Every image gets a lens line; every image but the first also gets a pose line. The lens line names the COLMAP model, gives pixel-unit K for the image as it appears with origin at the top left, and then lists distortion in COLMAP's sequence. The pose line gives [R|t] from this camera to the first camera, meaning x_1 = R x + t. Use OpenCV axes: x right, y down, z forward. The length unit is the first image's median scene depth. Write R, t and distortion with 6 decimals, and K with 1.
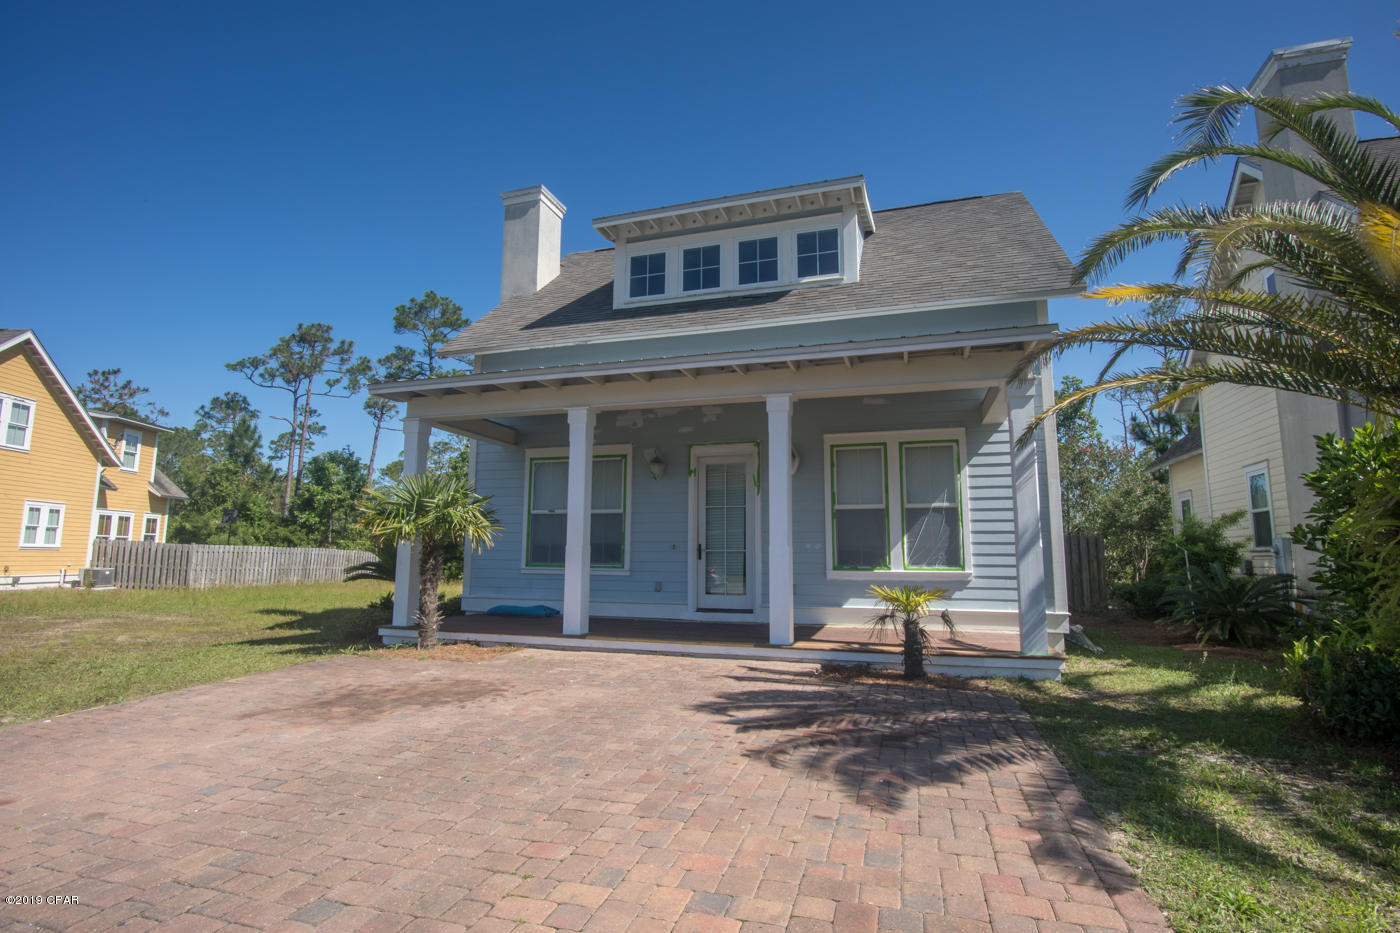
lens RADIAL K [[677.8, 0, 701.2], [0, 677.8, 463.7], [0, 0, 1]] dist [-0.021816, 0.000493]
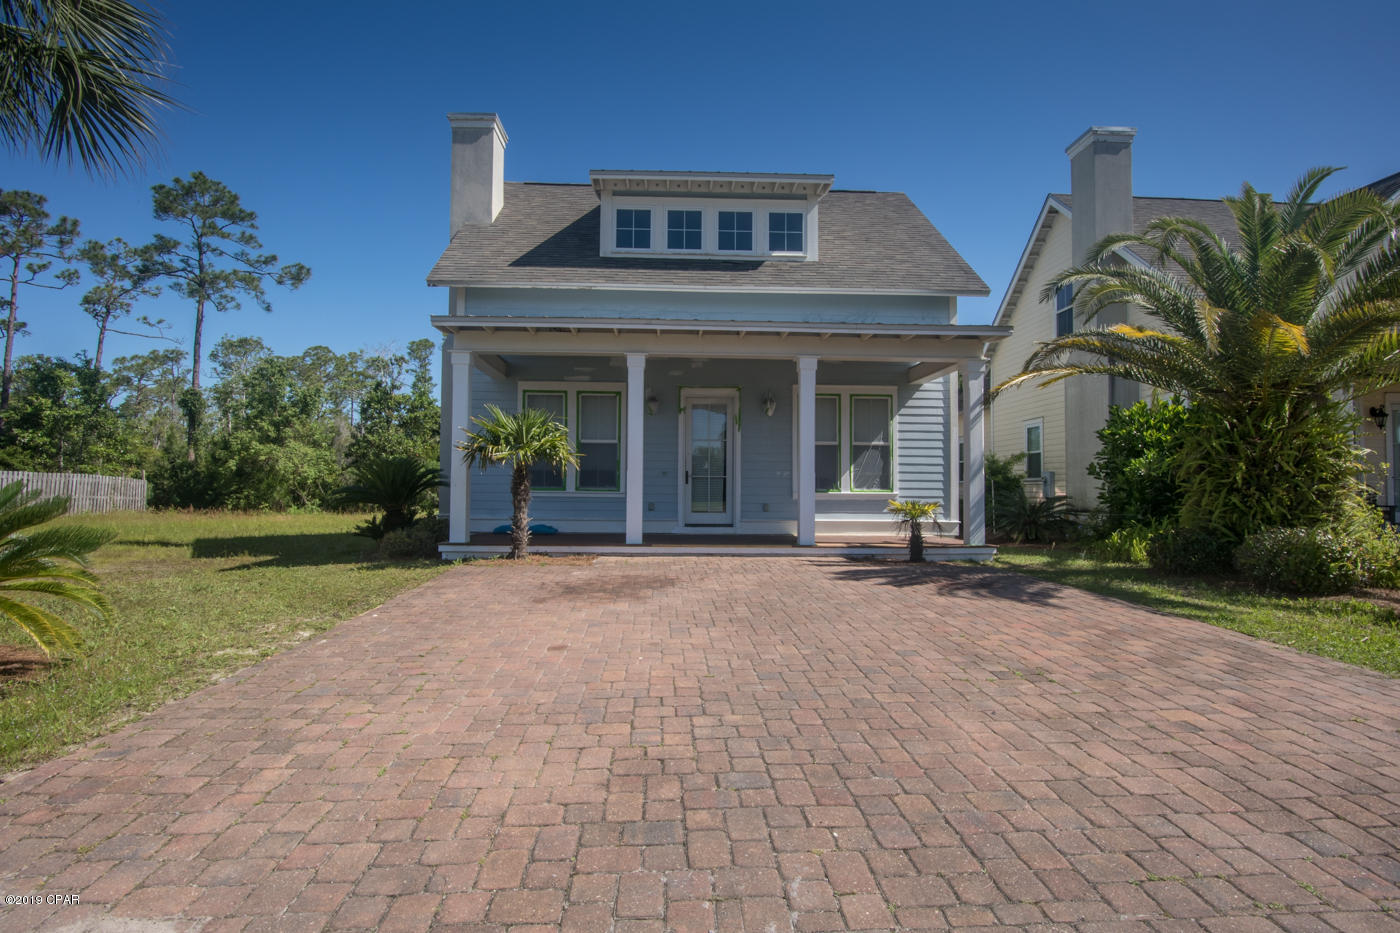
lens RADIAL K [[677.8, 0, 700.4], [0, 677.8, 465.1], [0, 0, 1]] dist [-0.021816, 0.000493]
pose [[0.940120, 0.012725, 0.340606, -0.361631], [-0.048097, 0.994256, 0.095608, -0.006269], [-0.337433, -0.106265, 0.935332, -0.113910]]
